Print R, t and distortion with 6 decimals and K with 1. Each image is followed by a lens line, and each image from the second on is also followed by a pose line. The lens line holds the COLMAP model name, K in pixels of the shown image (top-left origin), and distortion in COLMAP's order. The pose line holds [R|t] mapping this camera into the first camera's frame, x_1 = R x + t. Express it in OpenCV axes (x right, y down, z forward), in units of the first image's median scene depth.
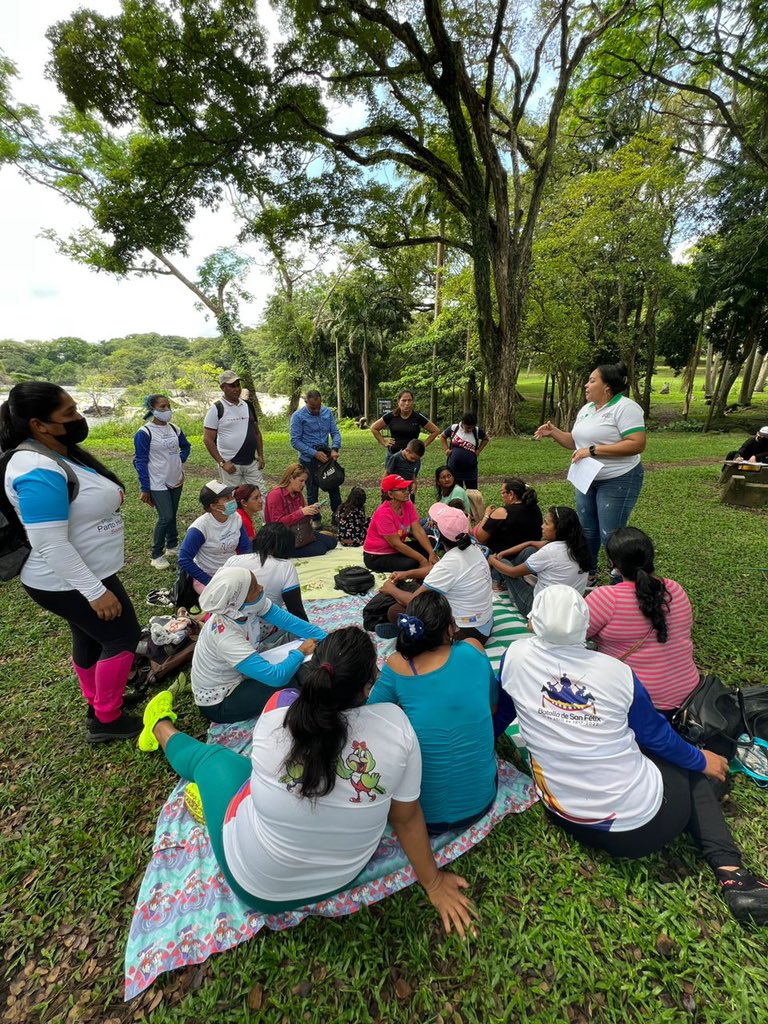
lens RADIAL K [[794.1, 0, 384.0], [0, 794.1, 512.0], [0, 0, 1]] dist [0.002572, 0.001626]
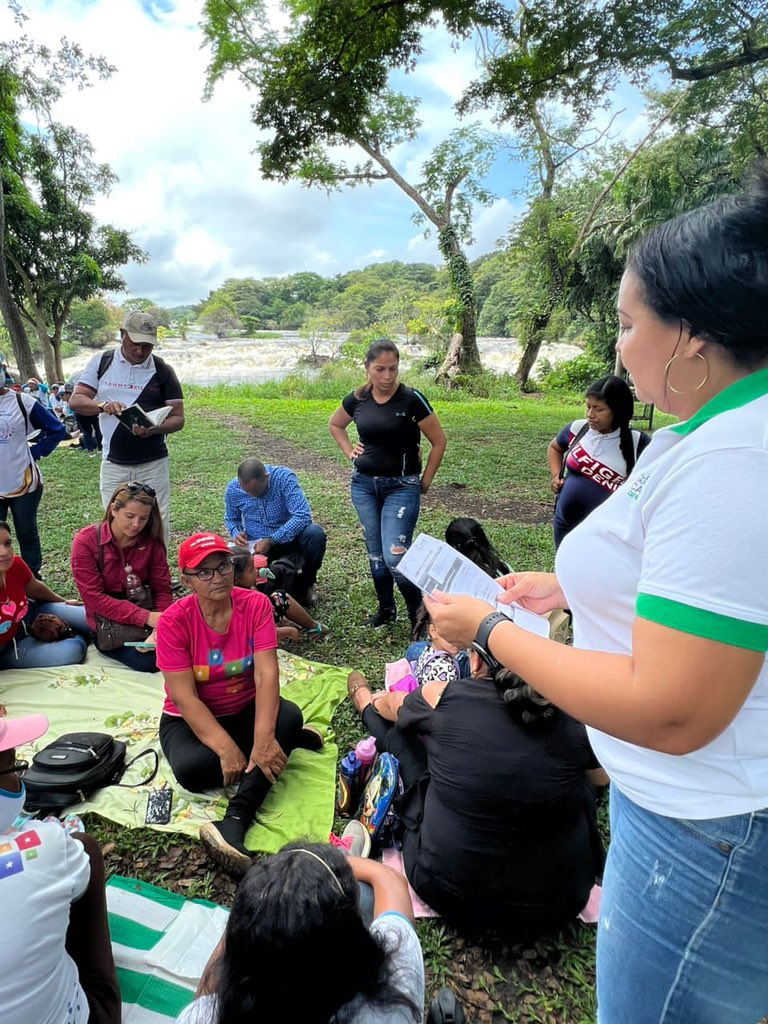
lens RADIAL K [[738.8, 0, 383.9], [0, 738.8, 472.2], [0, 0, 1]] dist [-0.000402, -0.002189]
pose [[0.753807, 0.119122, -0.646209, 0.201045], [-0.097657, 0.992818, 0.069098, -0.072566], [0.649799, 0.011021, 0.760026, 0.466620]]
